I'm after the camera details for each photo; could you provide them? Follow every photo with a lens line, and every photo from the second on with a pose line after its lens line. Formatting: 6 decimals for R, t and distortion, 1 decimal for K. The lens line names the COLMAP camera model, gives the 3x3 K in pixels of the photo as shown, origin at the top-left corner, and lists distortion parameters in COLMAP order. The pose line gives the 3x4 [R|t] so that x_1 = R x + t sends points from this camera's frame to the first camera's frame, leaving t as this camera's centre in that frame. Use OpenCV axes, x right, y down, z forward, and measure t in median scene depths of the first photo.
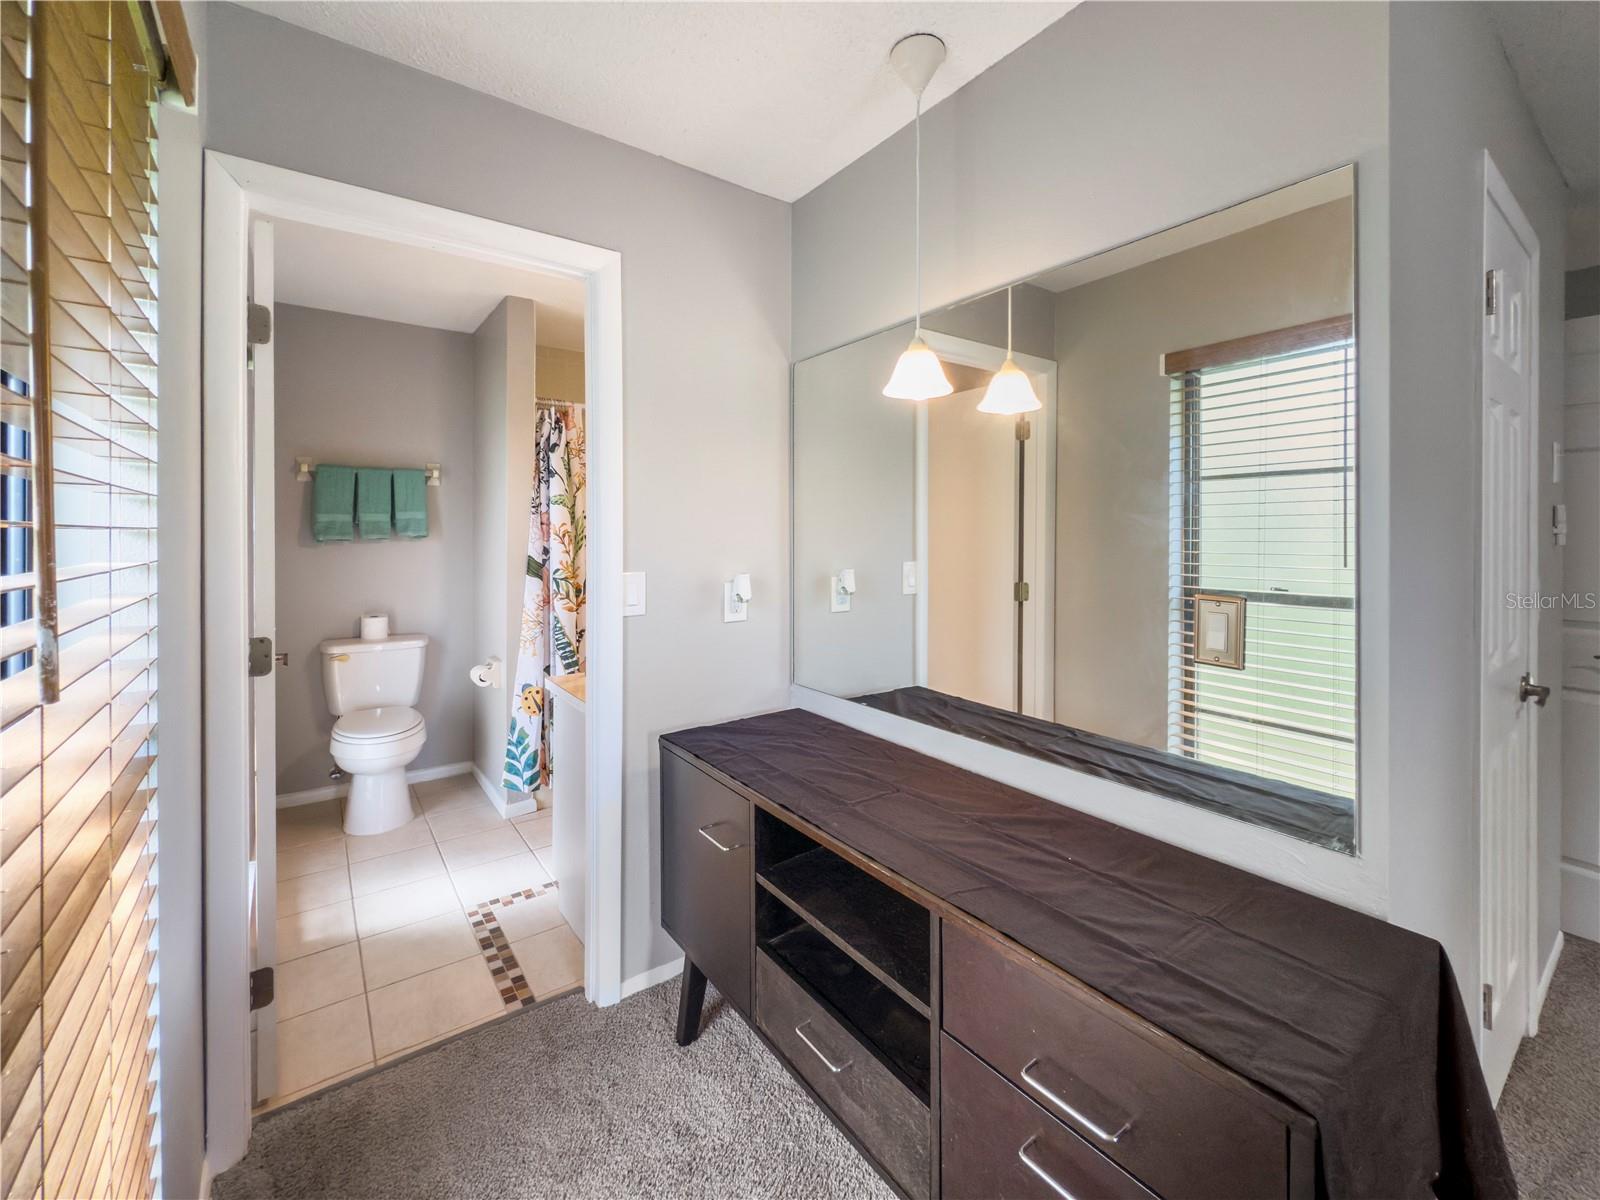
lens RADIAL K [[672.9, 0, 803.4], [0, 672.9, 526.2], [0, 0, 1]] dist [0.000036, 0.000090]
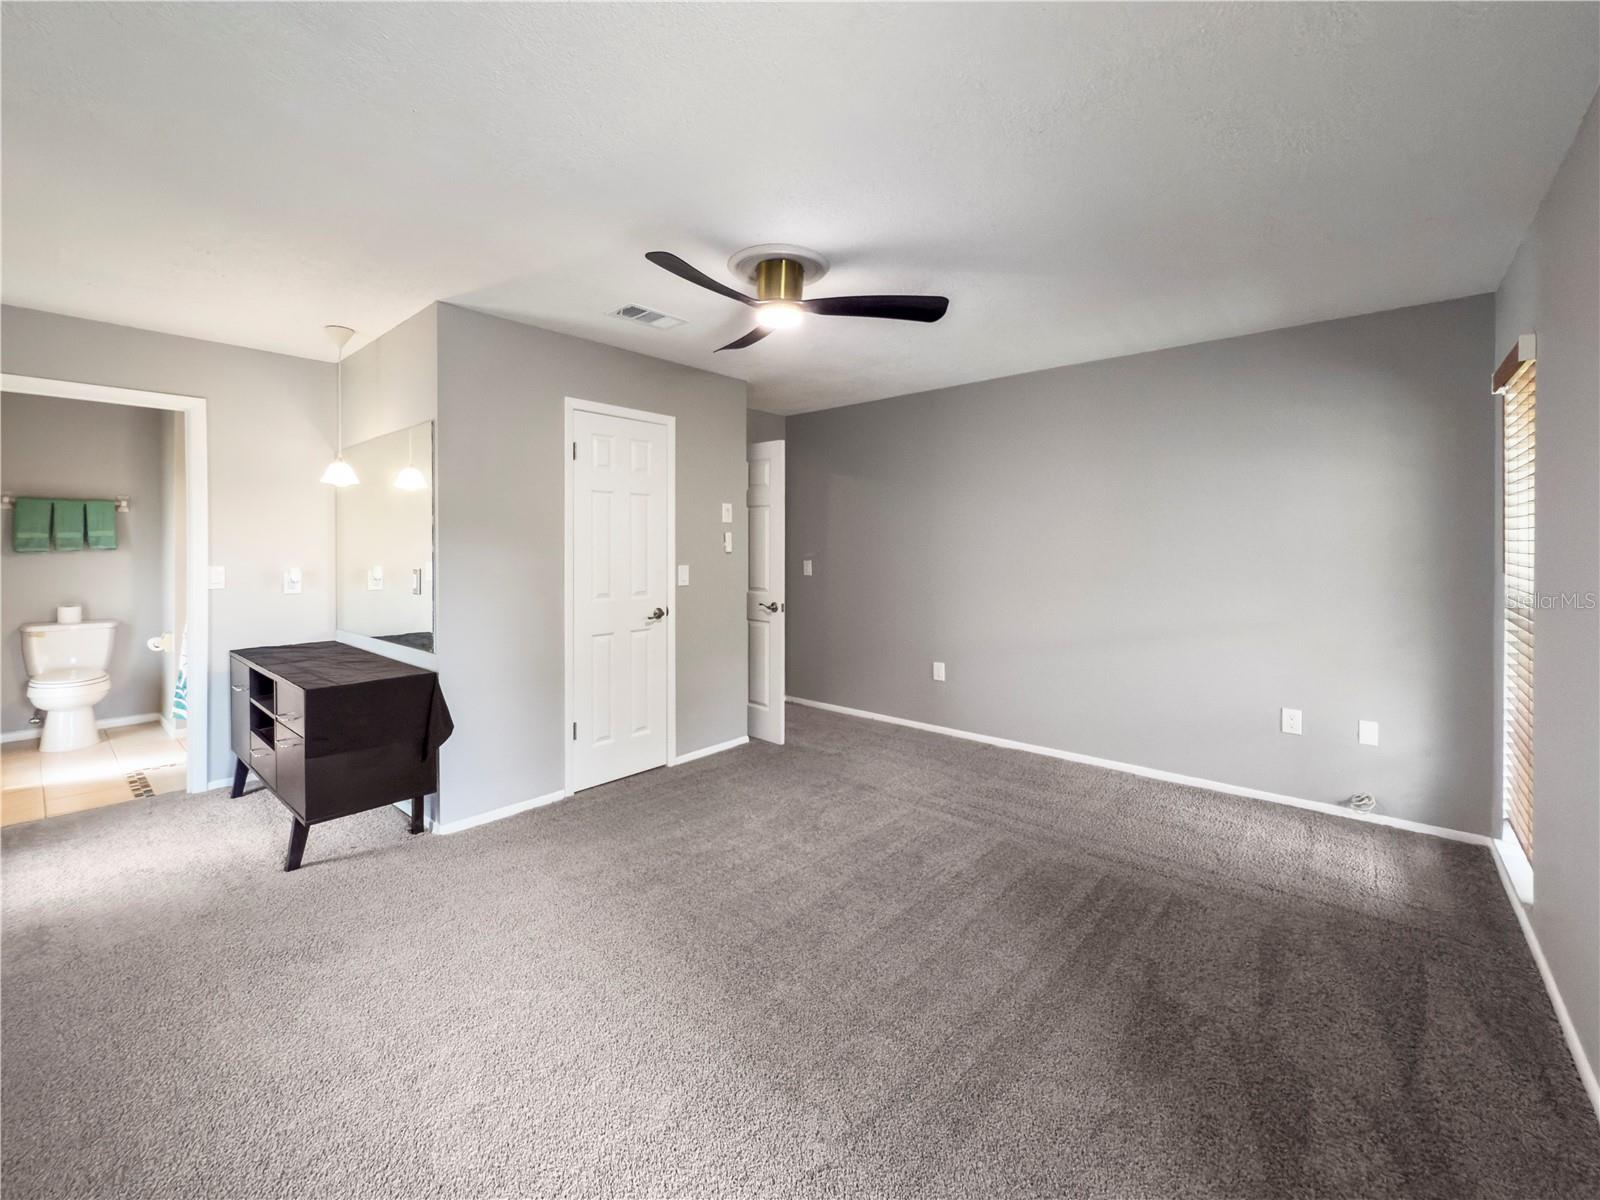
lens RADIAL K [[663.8, 0, 803.6], [0, 663.8, 542.8], [0, 0, 1]] dist [-0.003299, -0.000200]
pose [[0.973636, 0.001182, 0.228105, 0.559425], [-0.001608, 0.999997, 0.001681, -0.001733], [-0.228102, -0.002004, 0.973635, -0.714621]]
